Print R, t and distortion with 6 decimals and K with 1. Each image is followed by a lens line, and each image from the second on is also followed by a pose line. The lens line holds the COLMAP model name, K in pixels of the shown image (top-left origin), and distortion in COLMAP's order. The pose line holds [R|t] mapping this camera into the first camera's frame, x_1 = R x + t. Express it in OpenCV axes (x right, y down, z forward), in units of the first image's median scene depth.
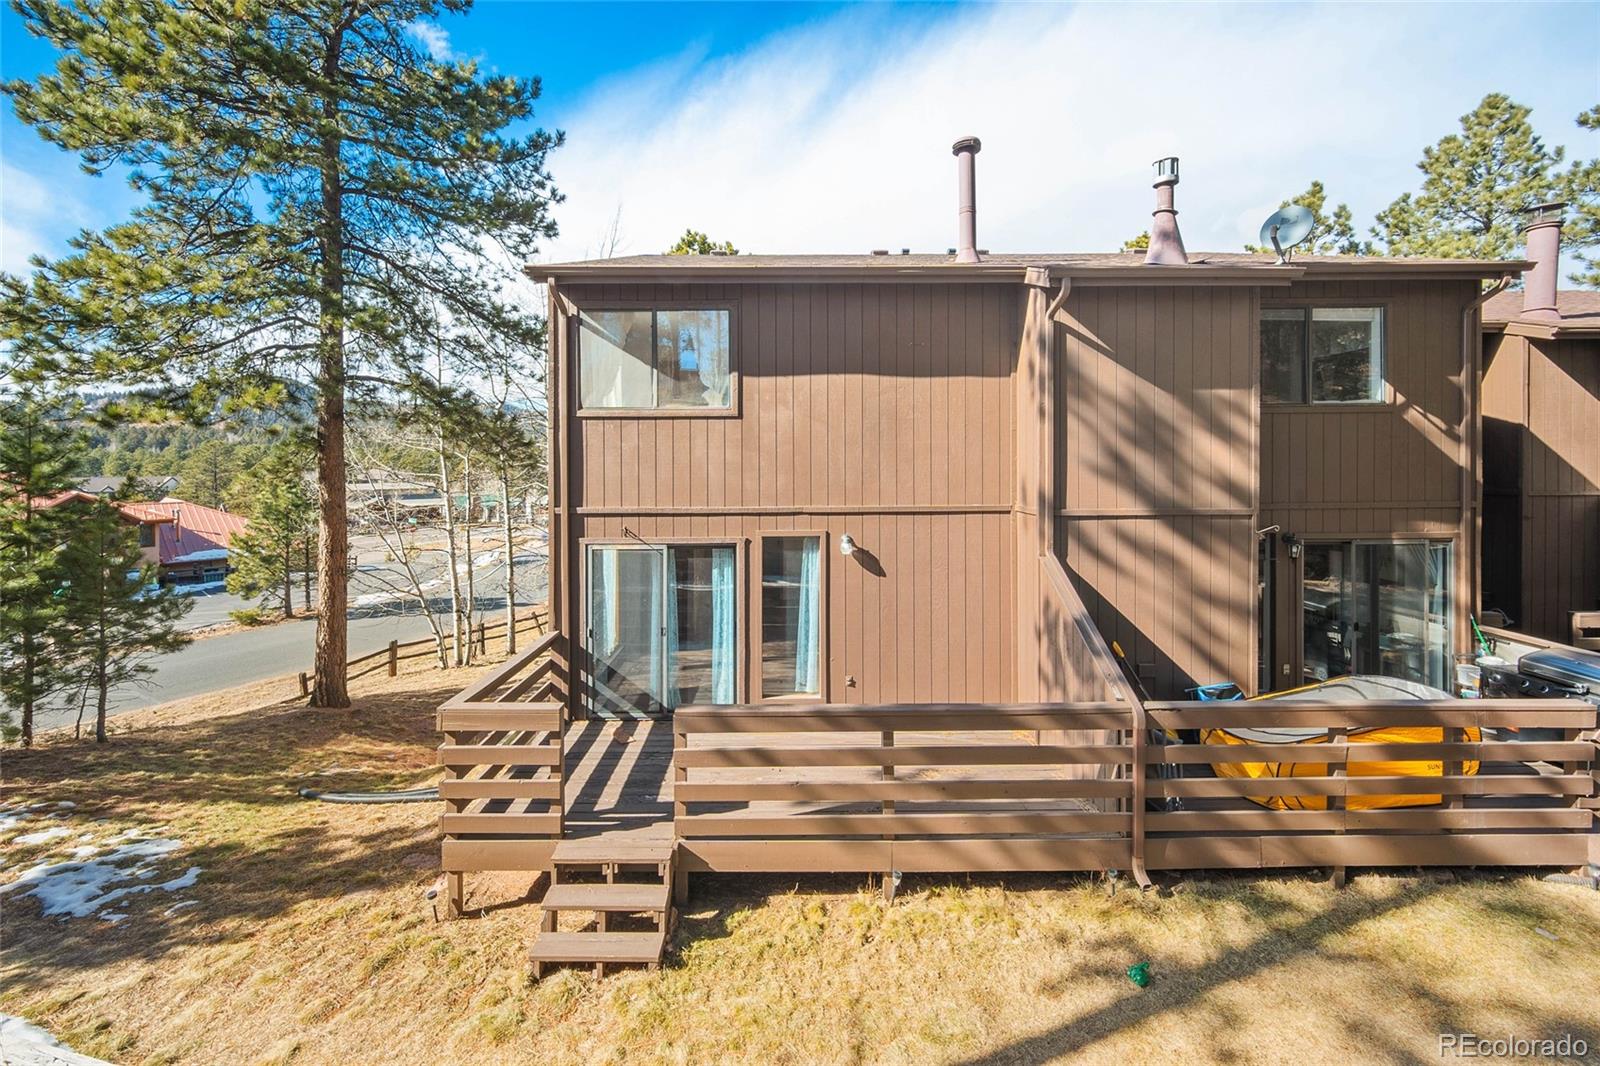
lens RADIAL K [[665.4, 0, 801.3], [0, 665.4, 460.1], [0, 0, 1]] dist [0.000158, 0.000060]
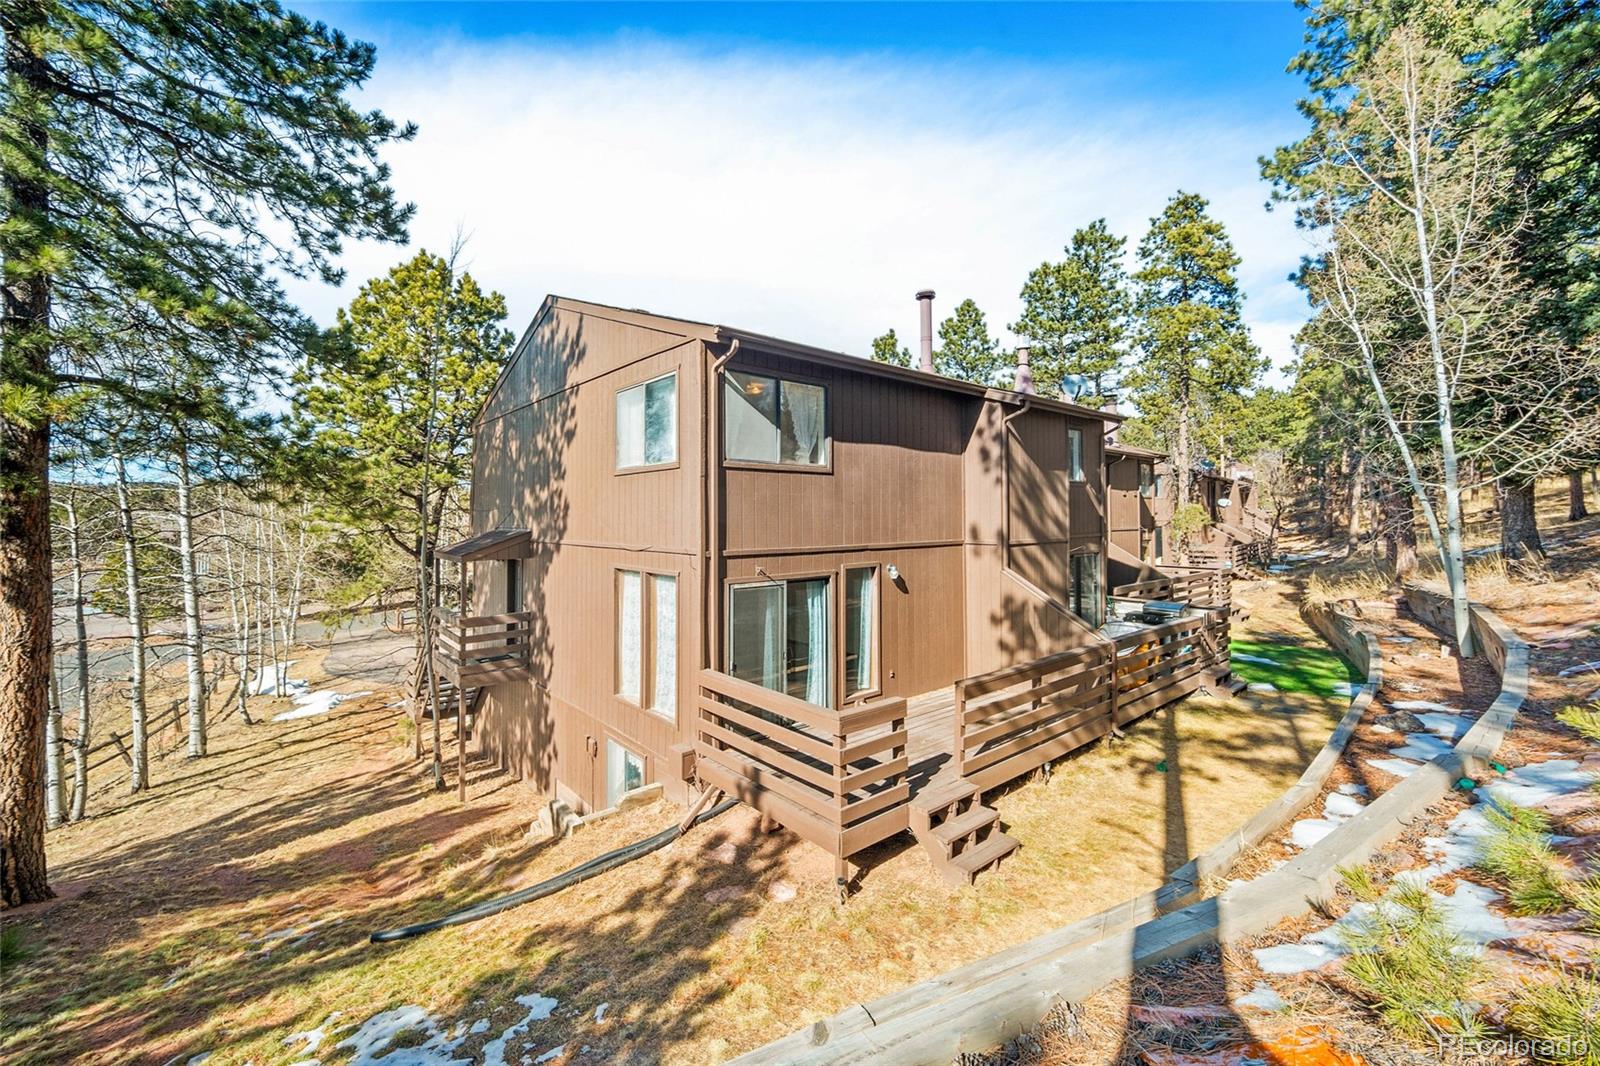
lens RADIAL K [[636.6, 0, 803.6], [0, 636.6, 495.7], [0, 0, 1]] dist [-0.000096, -0.005411]
pose [[0.765610, 0.022115, 0.642924, -0.899486], [-0.000052, 0.999411, -0.034315, 0.017703], [-0.643305, 0.026239, 0.765161, 0.123164]]
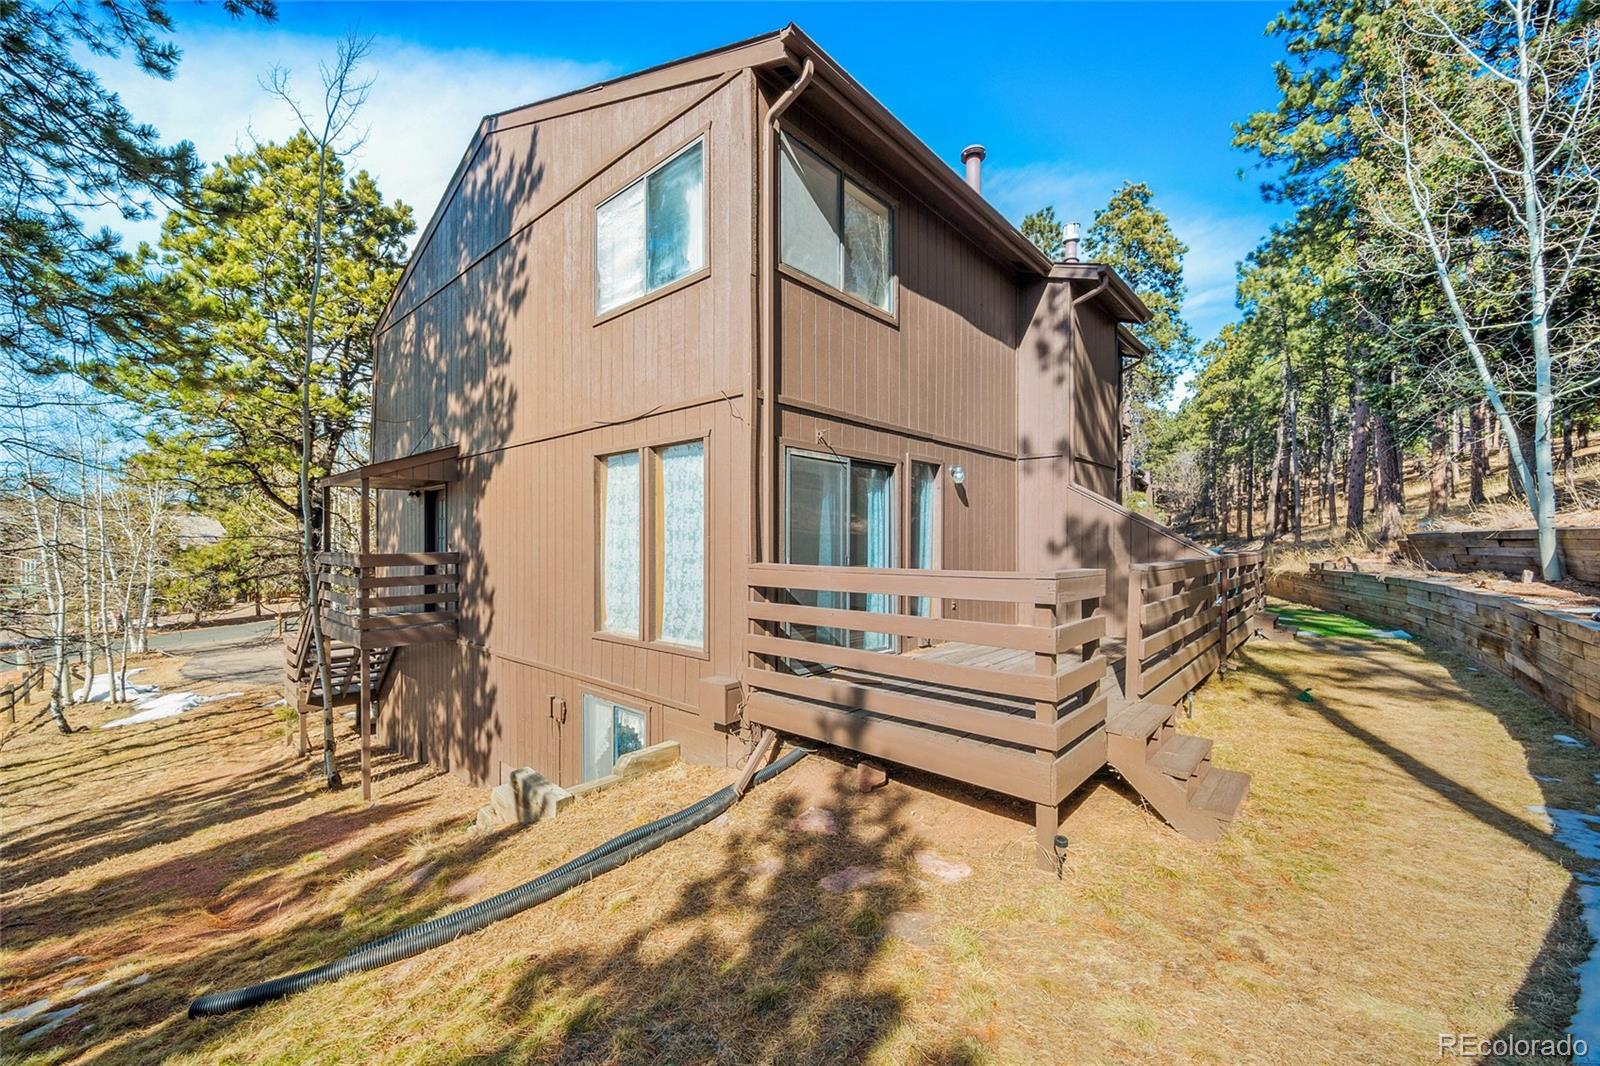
lens RADIAL K [[622.1, 0, 800.0], [0, 622.1, 533.0], [0, 0, 1]] dist [-0.010368, 0.002094]
pose [[0.675284, 0.006972, 0.737525, -0.824372], [-0.000887, 0.999962, -0.008641, 0.230304], [-0.737557, 0.005181, 0.675265, 0.515334]]
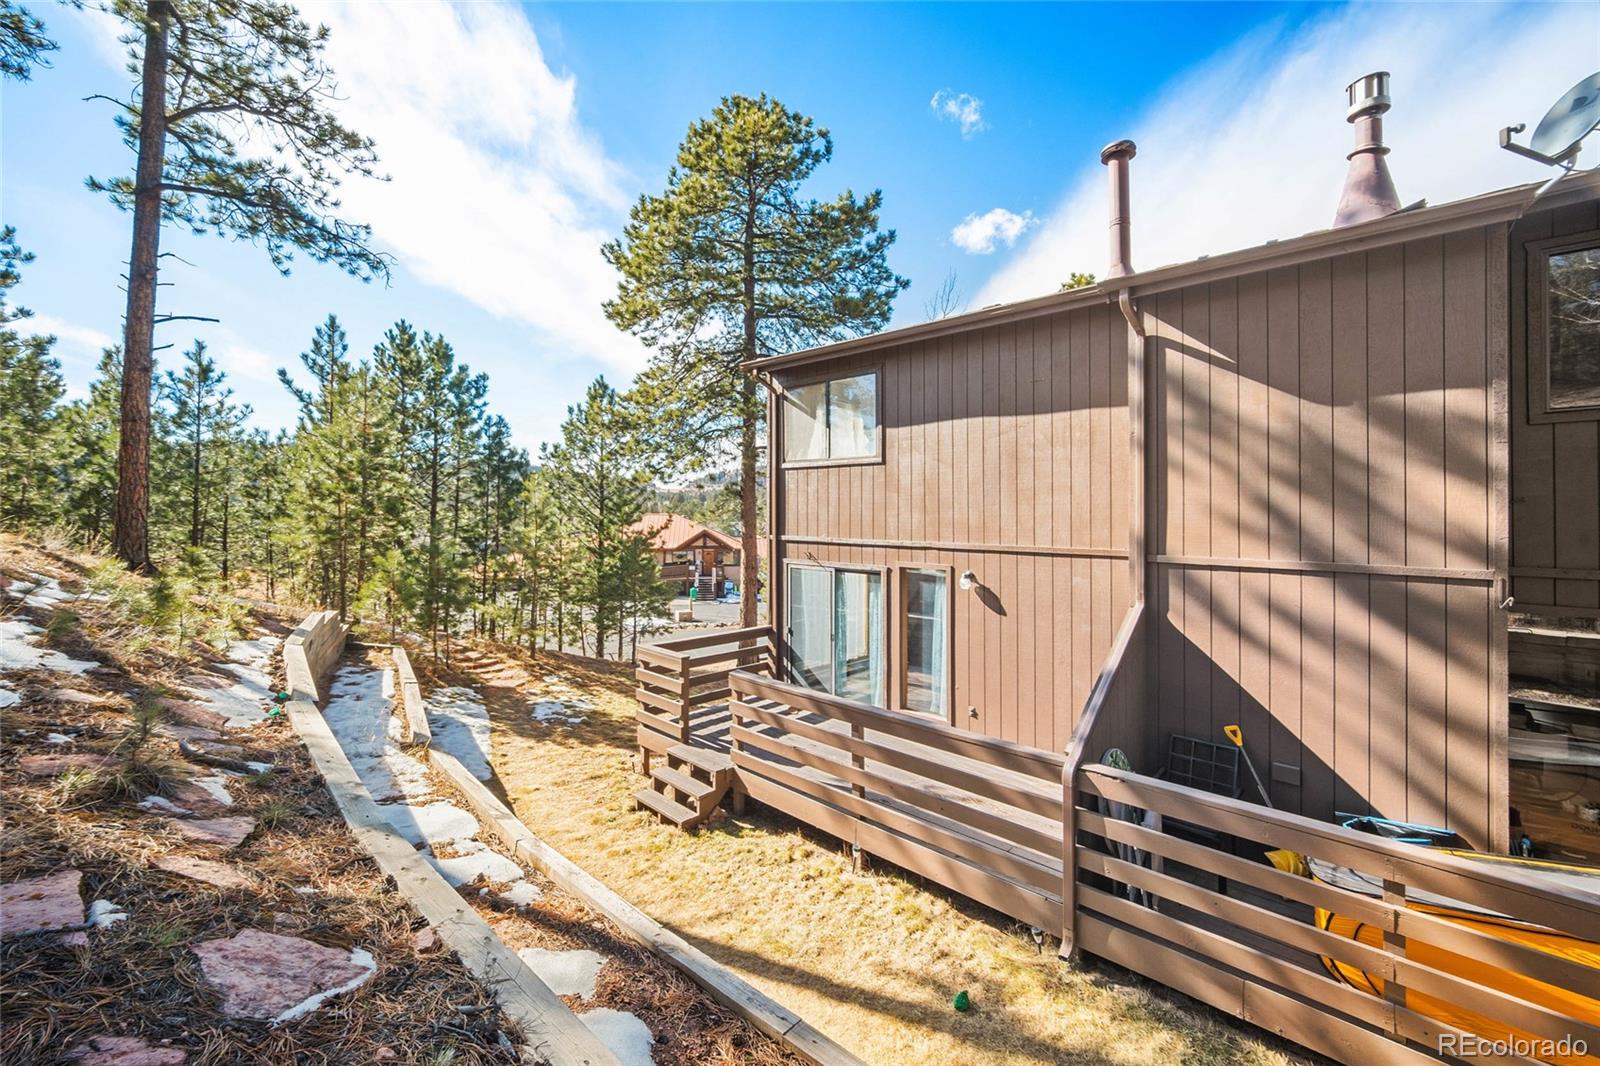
lens RADIAL K [[649.8, 0, 775.8], [0, 649.8, 509.1], [0, 0, 1]] dist [-0.000546, -0.000071]
pose [[0.710088, 0.006926, -0.704079, 0.577813], [-0.012793, 0.999913, -0.003066, 0.021758], [0.703997, 0.011185, 0.710115, 0.056038]]
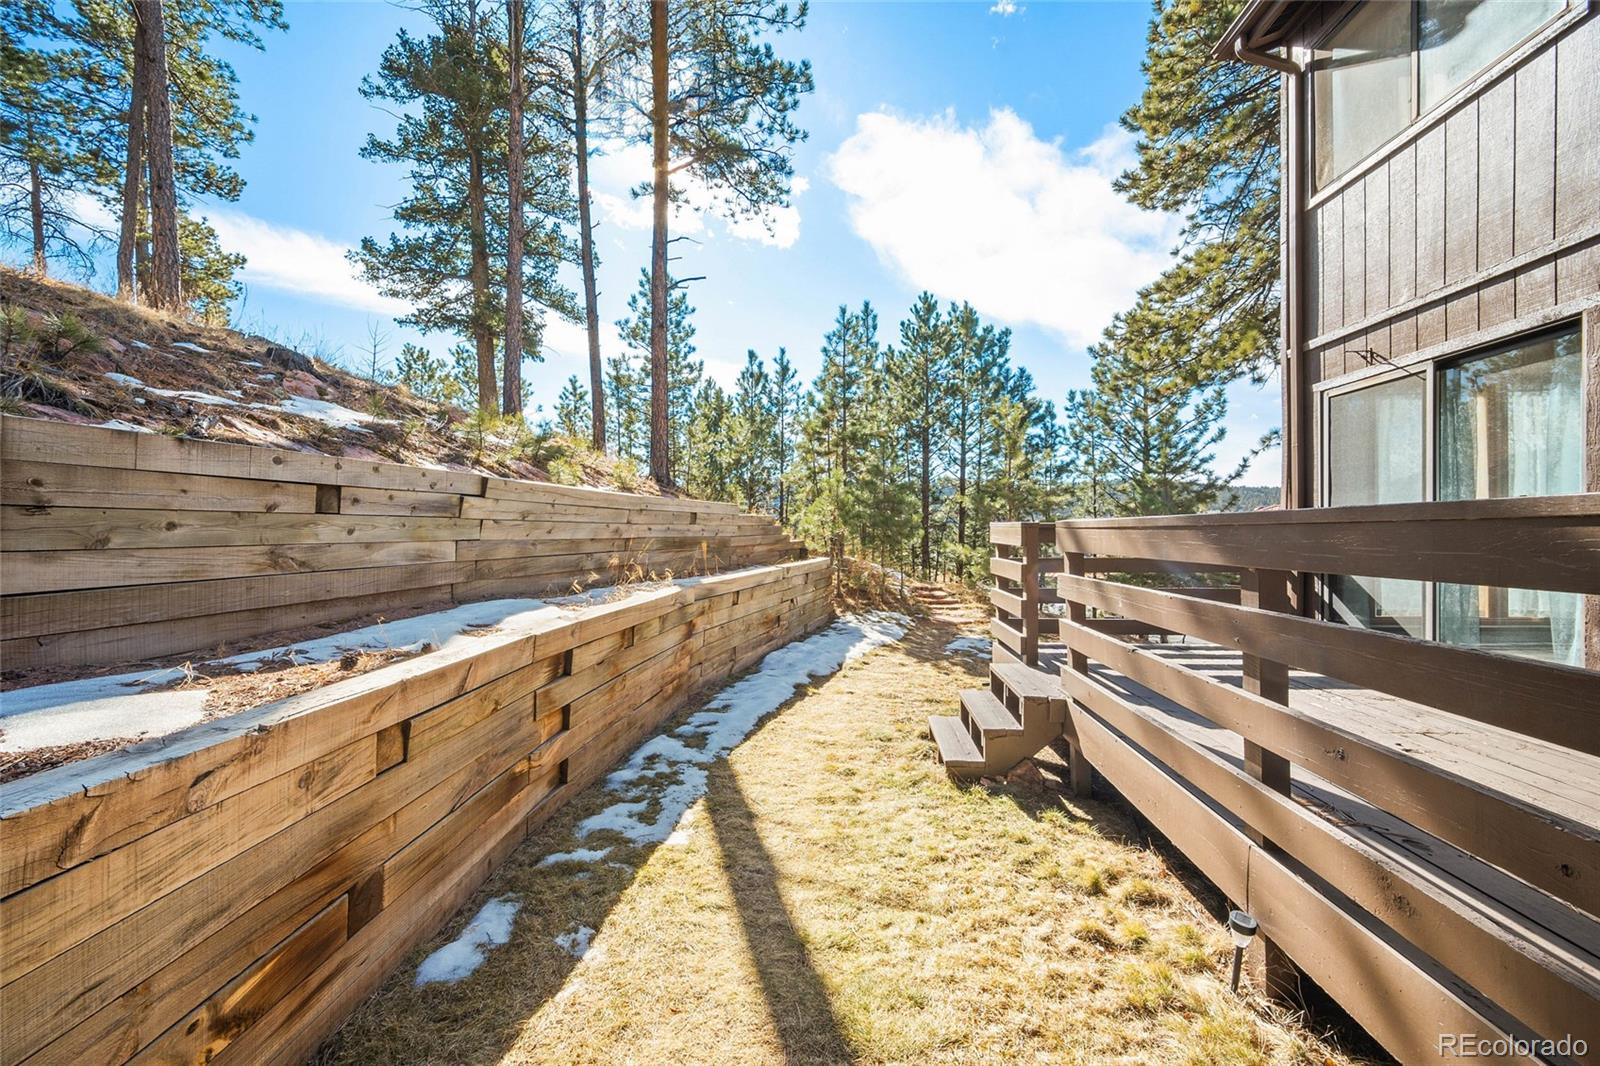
lens RADIAL K [[625.6, 0, 794.4], [0, 625.6, 553.4], [0, 0, 1]] dist [0.000169, -0.000079]
pose [[-0.098109, 0.033991, -0.994595, 0.368851], [0.014378, 0.999361, 0.032735, 0.262264], [0.995072, -0.011088, -0.098535, 0.526261]]
